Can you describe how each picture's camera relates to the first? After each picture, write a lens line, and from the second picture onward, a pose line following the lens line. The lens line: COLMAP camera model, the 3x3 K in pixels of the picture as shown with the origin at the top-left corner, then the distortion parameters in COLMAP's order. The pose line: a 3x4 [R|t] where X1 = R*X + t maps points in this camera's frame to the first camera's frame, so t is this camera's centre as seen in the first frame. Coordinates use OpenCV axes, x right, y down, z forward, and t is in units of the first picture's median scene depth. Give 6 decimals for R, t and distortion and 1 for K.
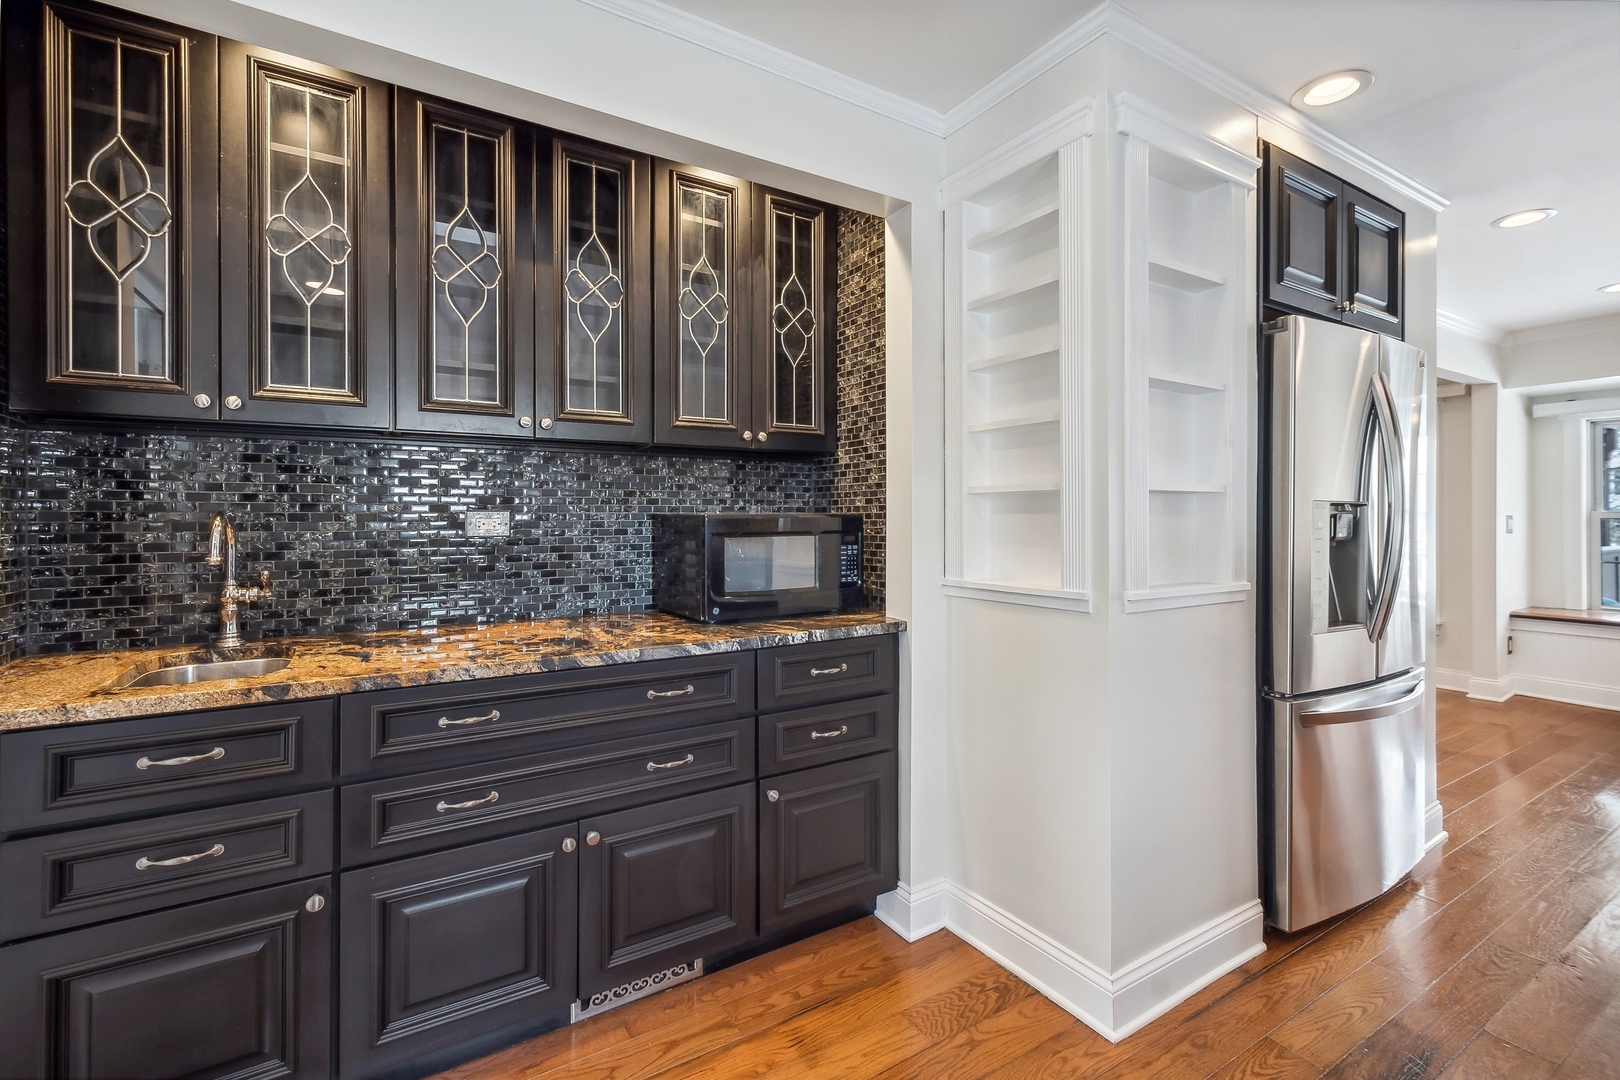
lens RADIAL K [[715.3, 0, 792.1], [0, 715.3, 514.9], [0, 0, 1]] dist [0.011008, -0.001647]
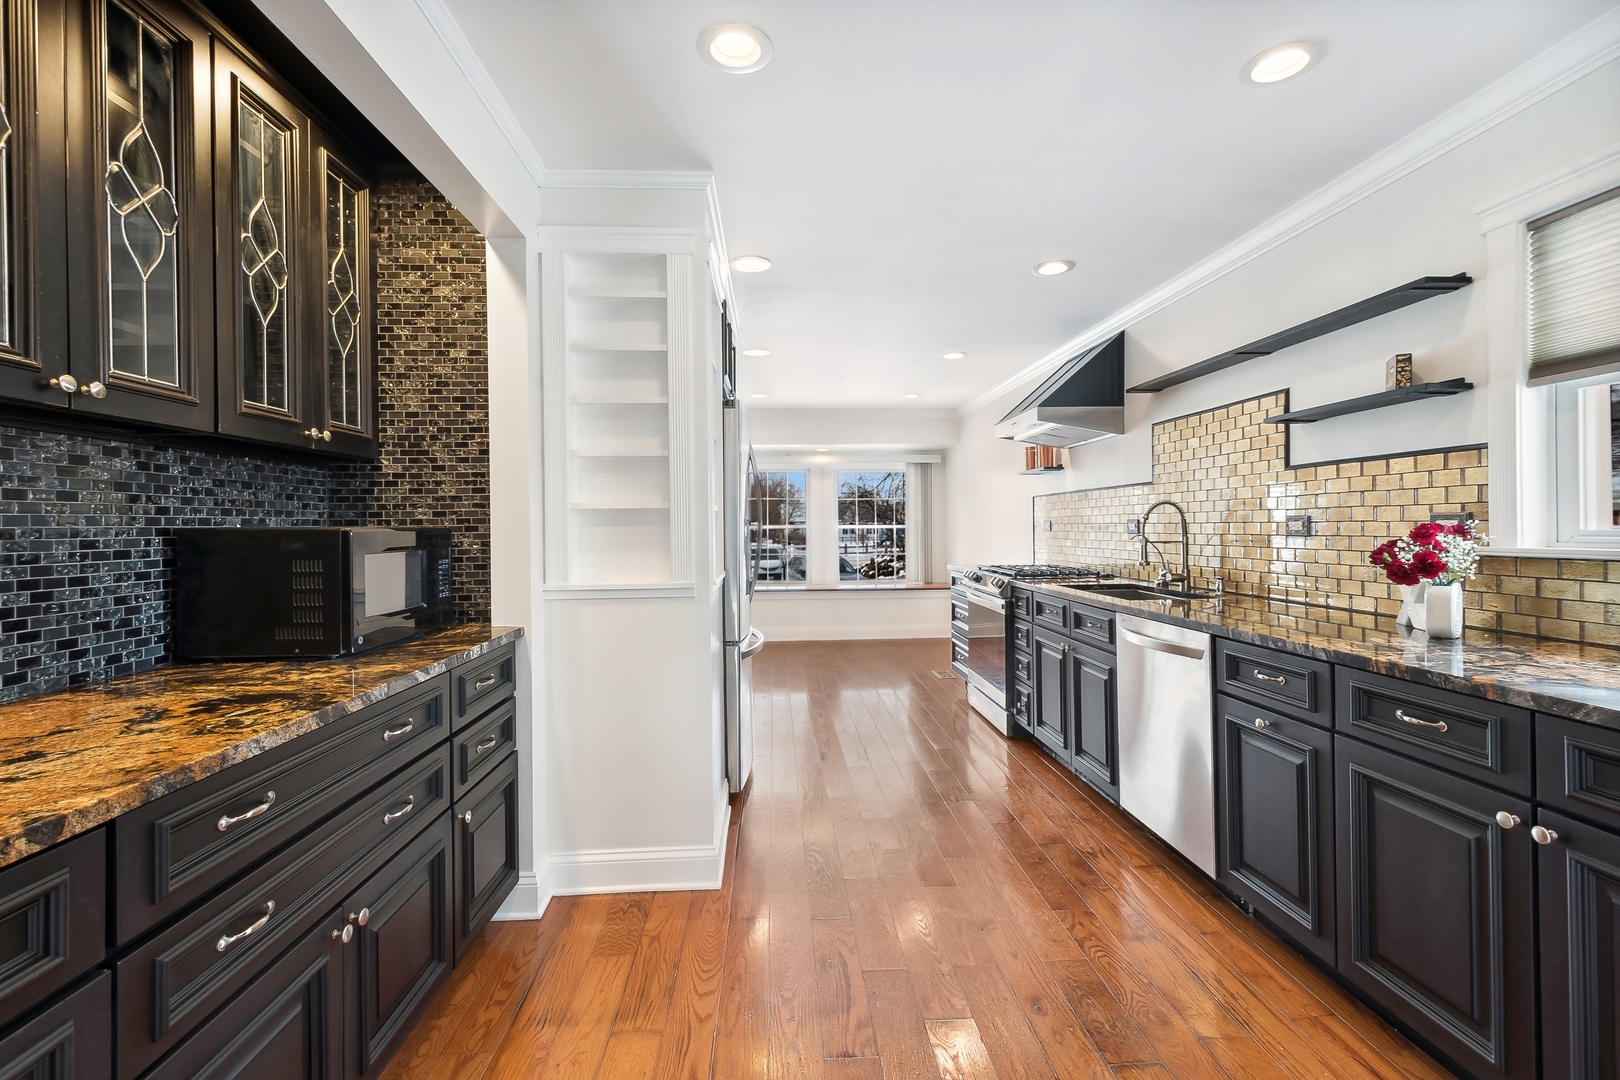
lens RADIAL K [[715.3, 0, 807.1], [0, 715.3, 528.3], [0, 0, 1]] dist [0.011008, -0.001647]
pose [[0.483109, -0.004542, 0.875548, -0.503208], [0.006416, 0.999978, 0.001647, 0.001575], [-0.875536, 0.004822, 0.483128, 0.096460]]
